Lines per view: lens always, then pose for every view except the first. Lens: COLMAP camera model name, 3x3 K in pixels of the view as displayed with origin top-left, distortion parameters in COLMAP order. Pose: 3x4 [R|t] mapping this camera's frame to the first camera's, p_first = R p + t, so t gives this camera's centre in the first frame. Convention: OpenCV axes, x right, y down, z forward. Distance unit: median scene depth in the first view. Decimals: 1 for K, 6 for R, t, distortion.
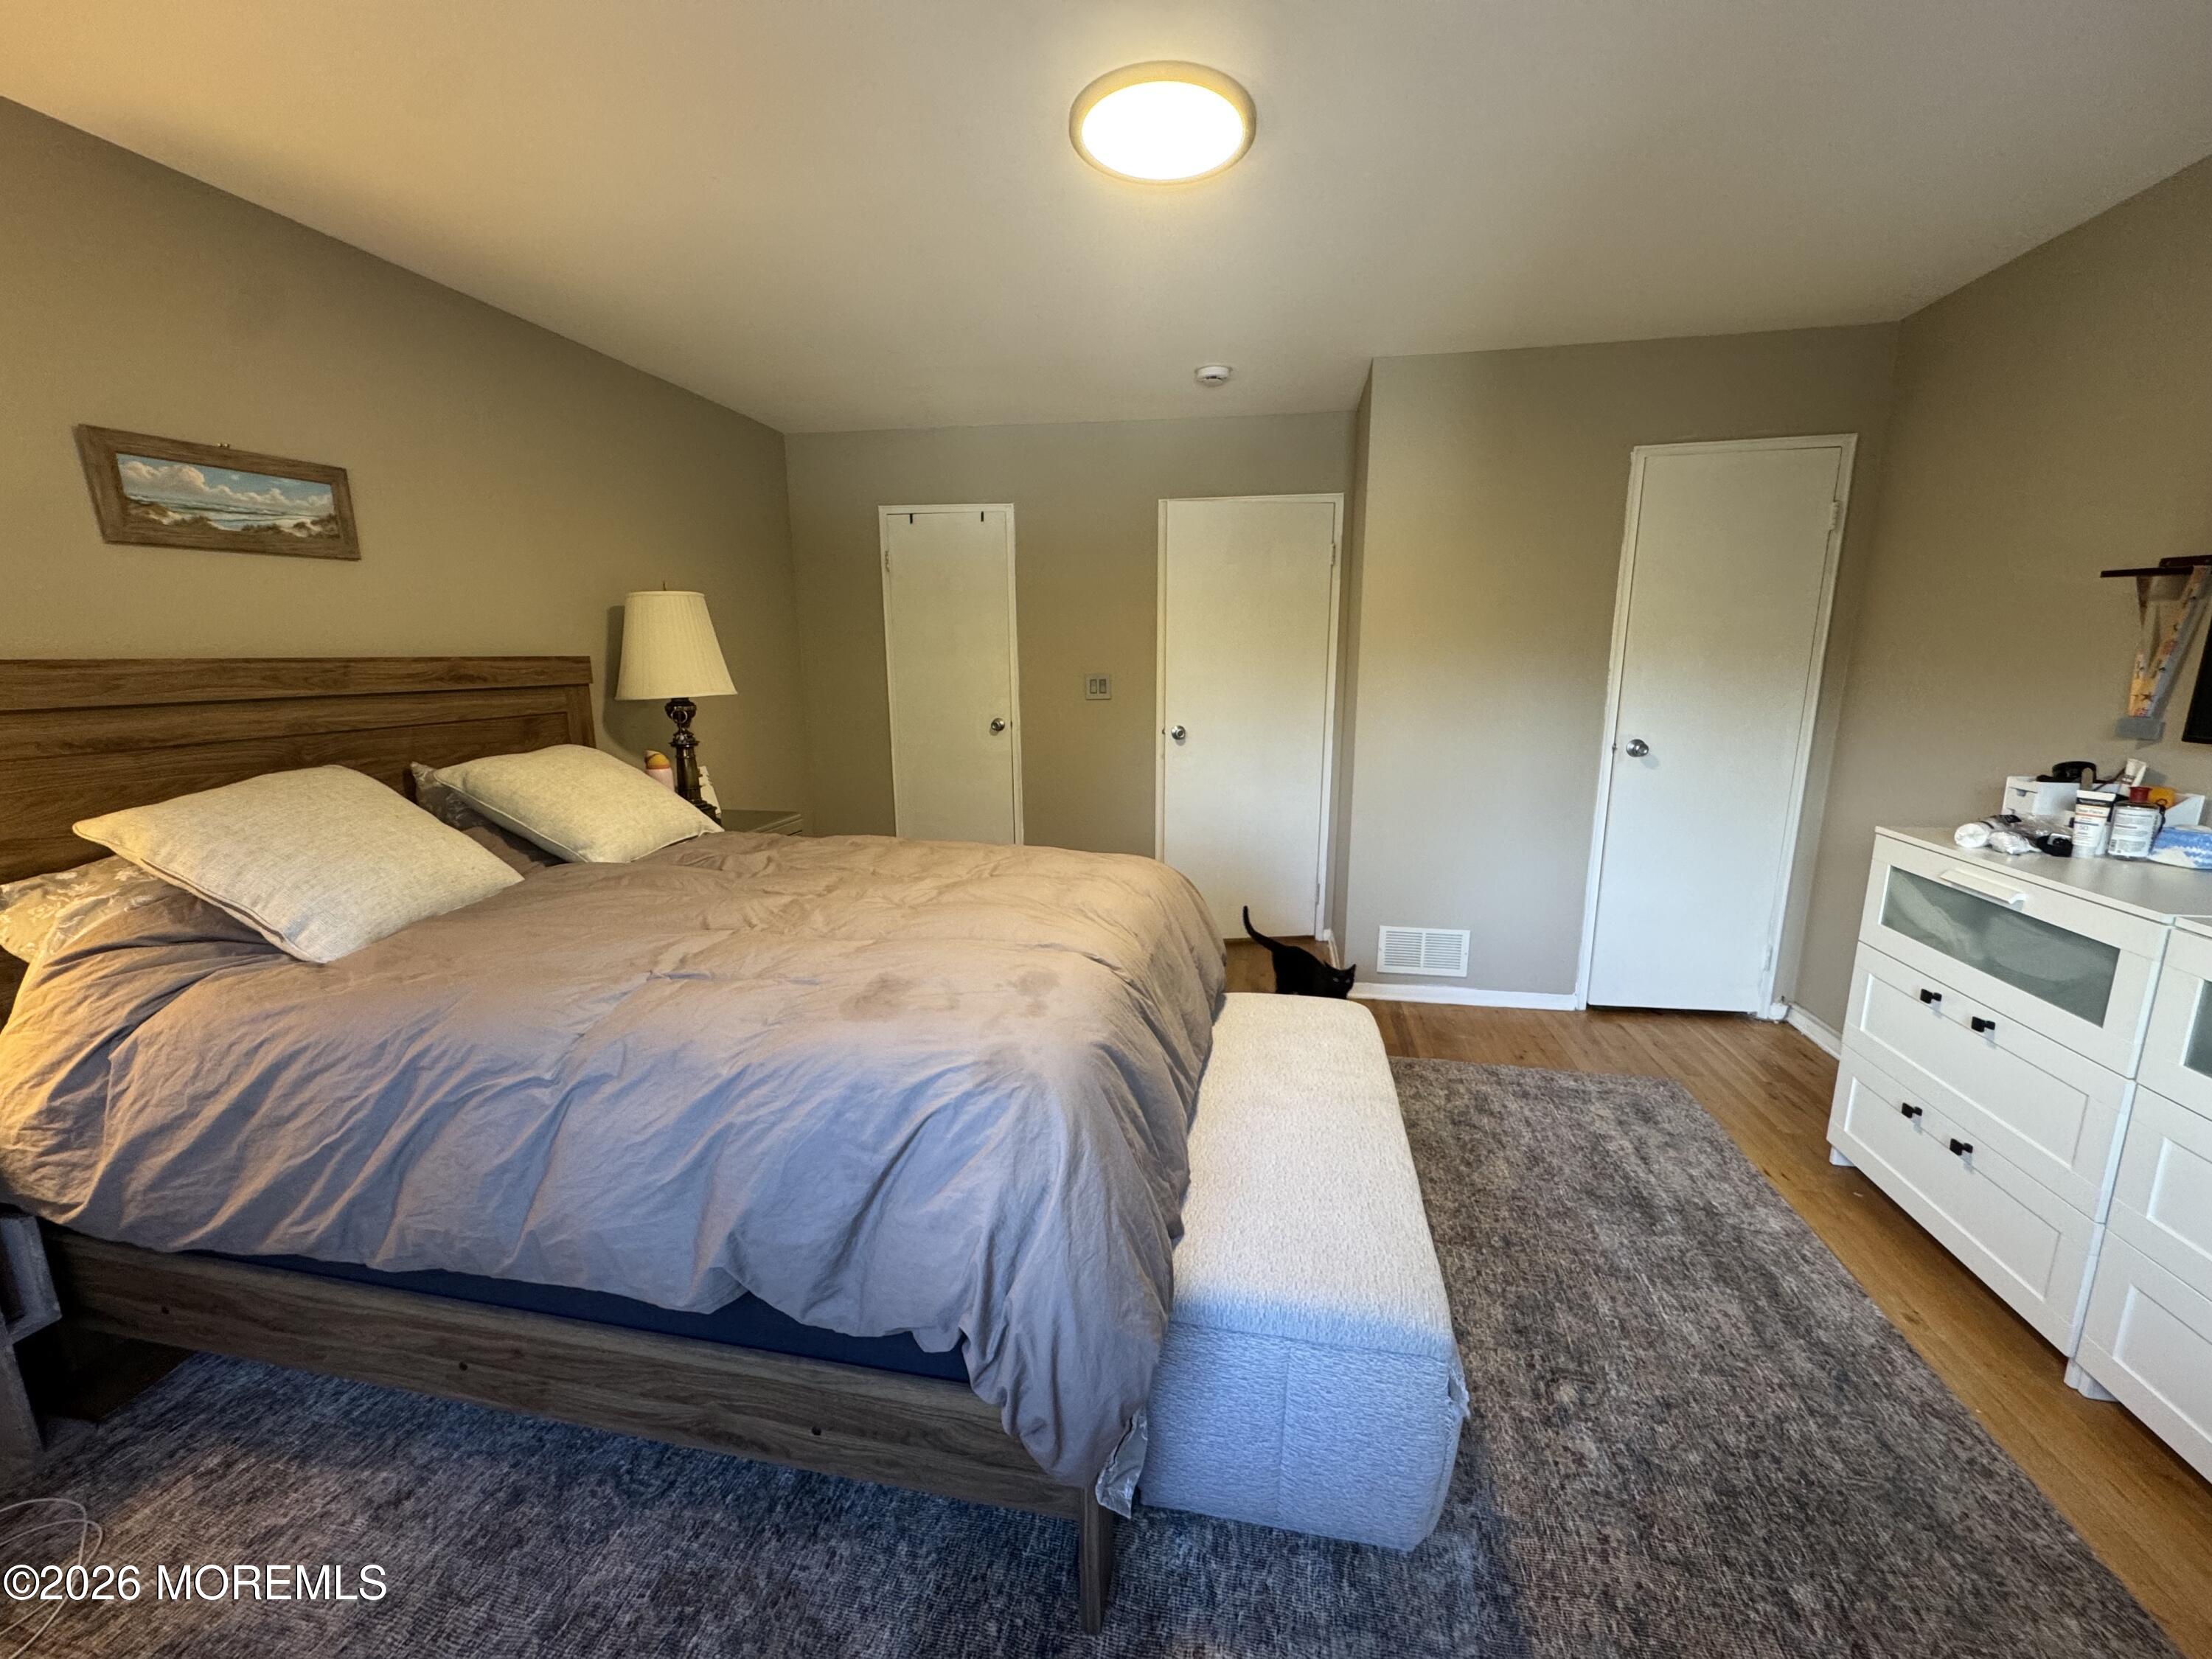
lens RADIAL K [[882.0, 0, 1104.2], [0, 882.0, 826.6], [0, 0, 1]] dist [-0.000004, -0.000005]
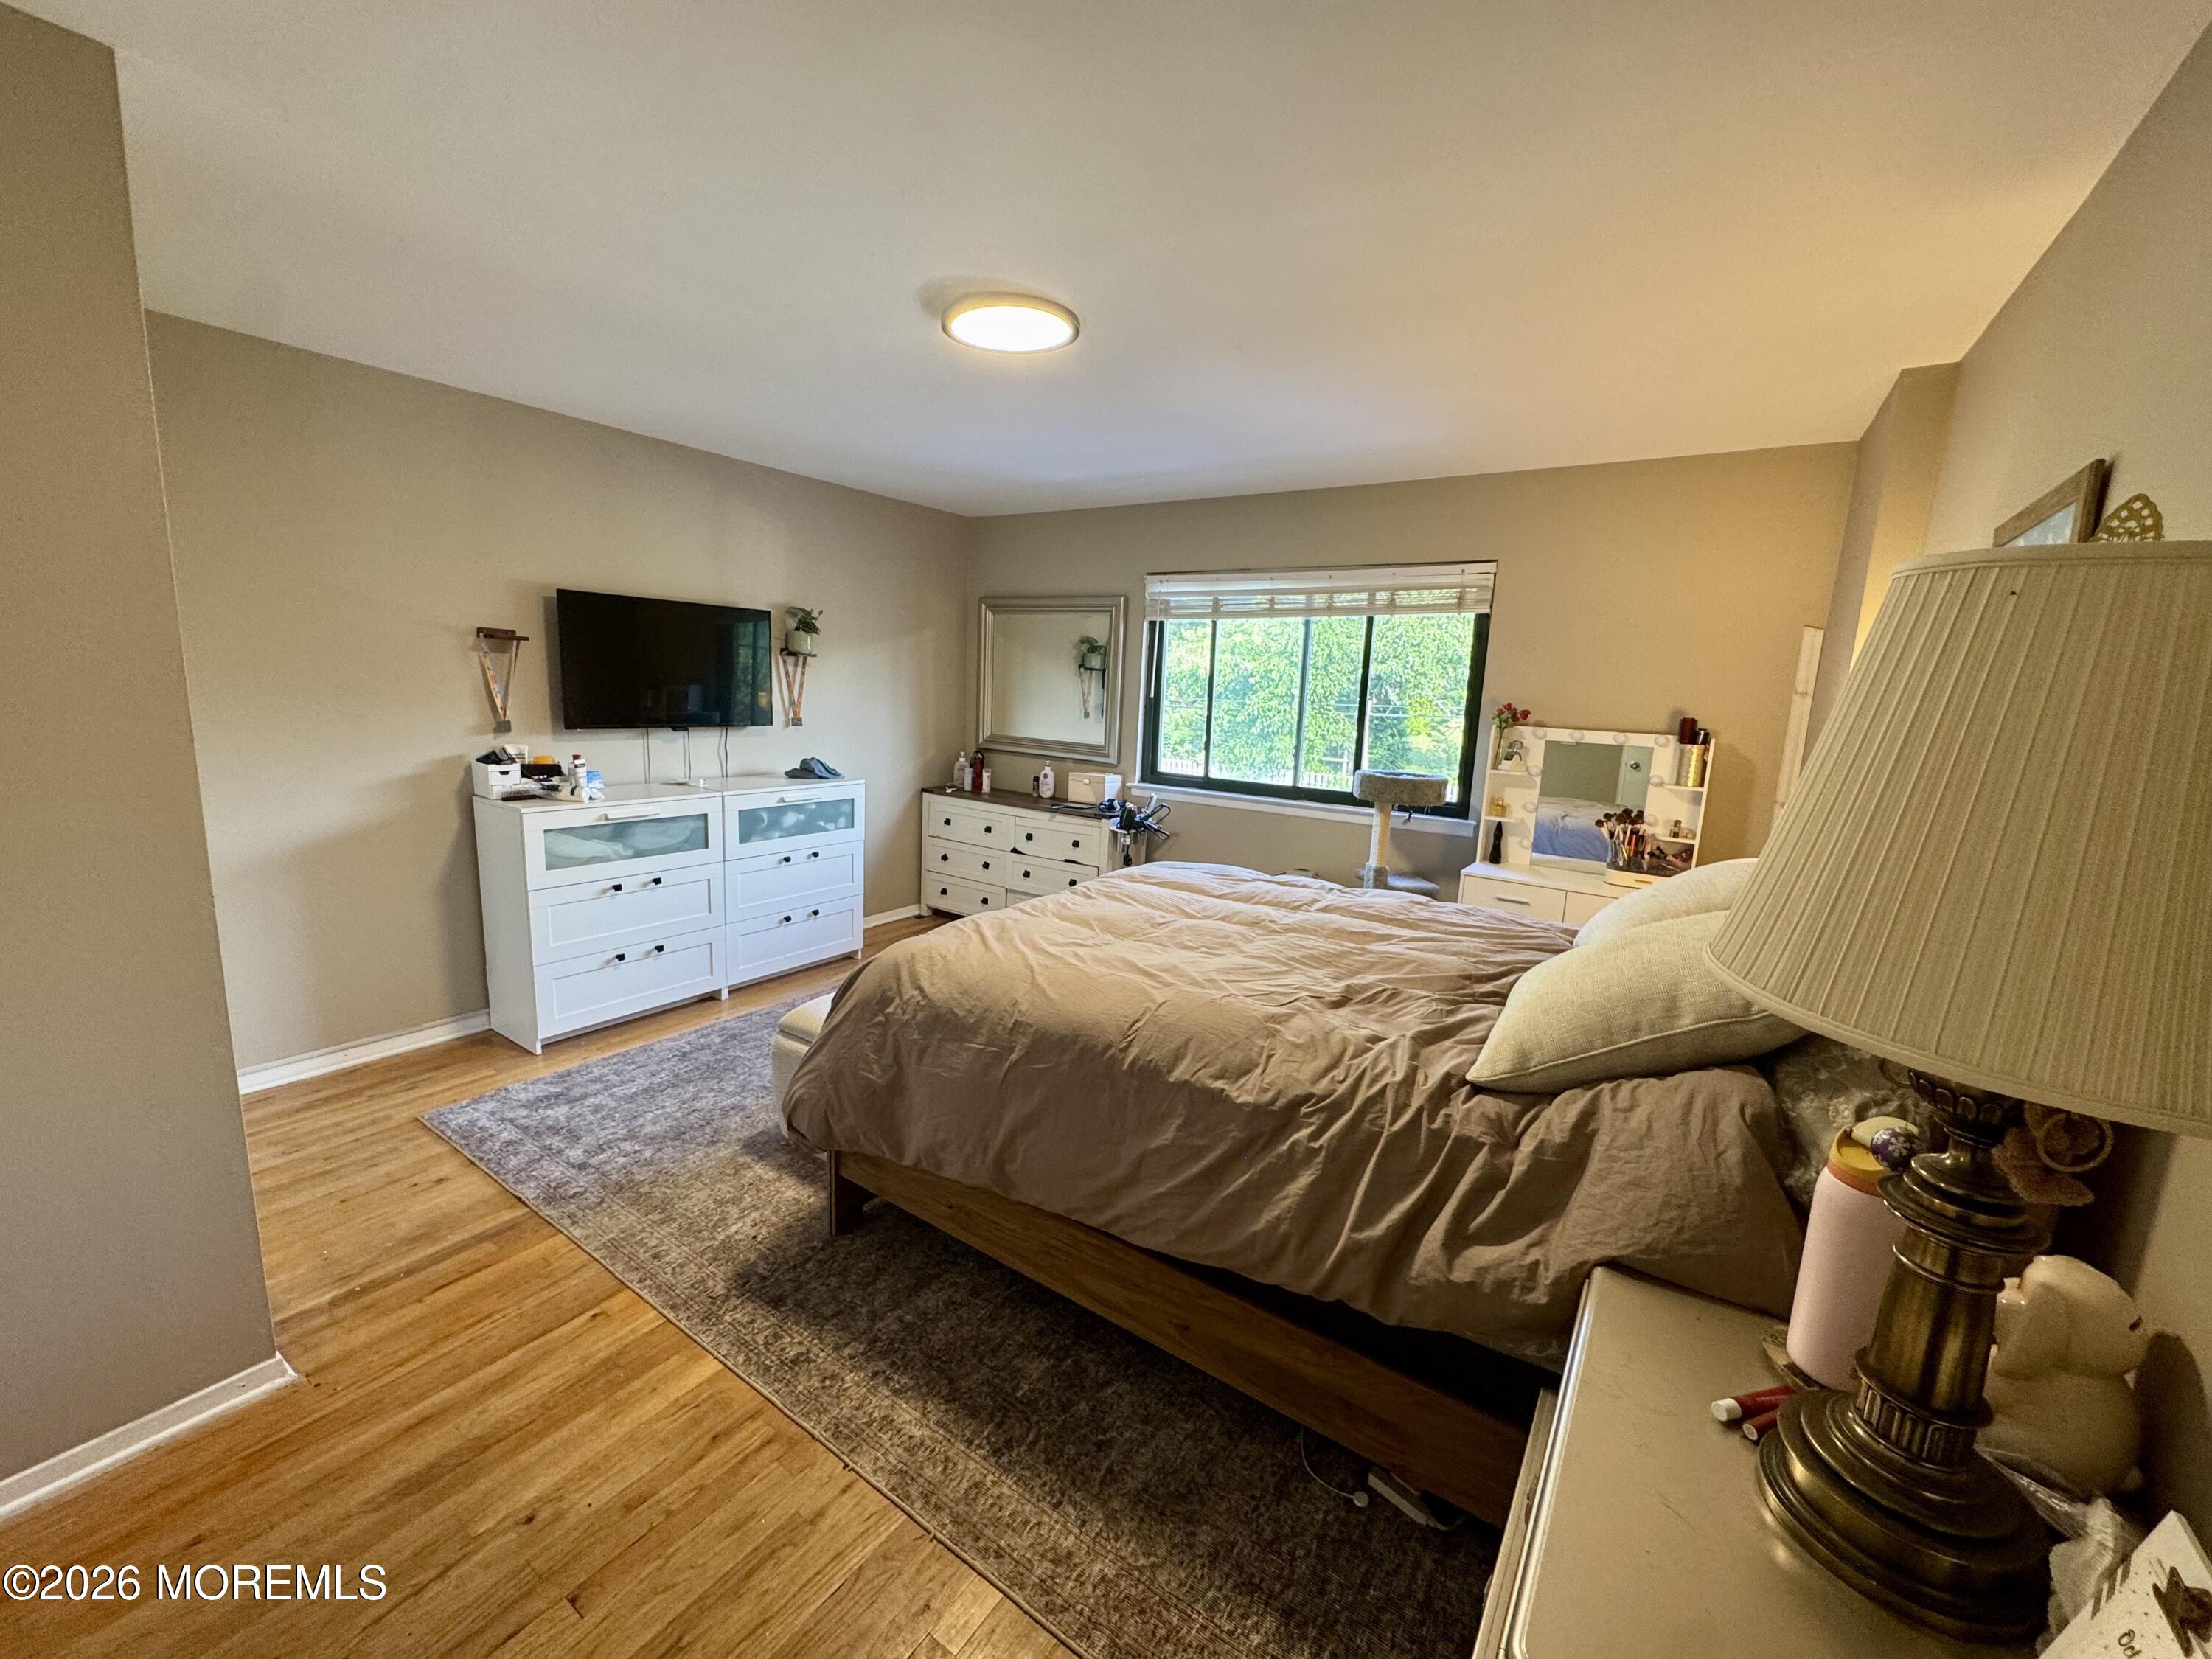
lens RADIAL K [[882.0, 0, 1104.2], [0, 882.0, 826.6], [0, 0, 1]] dist [-0.000004, -0.000005]
pose [[-0.917530, -0.096260, 0.385840, -0.581834], [0.043464, 0.940173, 0.337913, -0.460091], [-0.395284, 0.326816, -0.858453, 2.087194]]
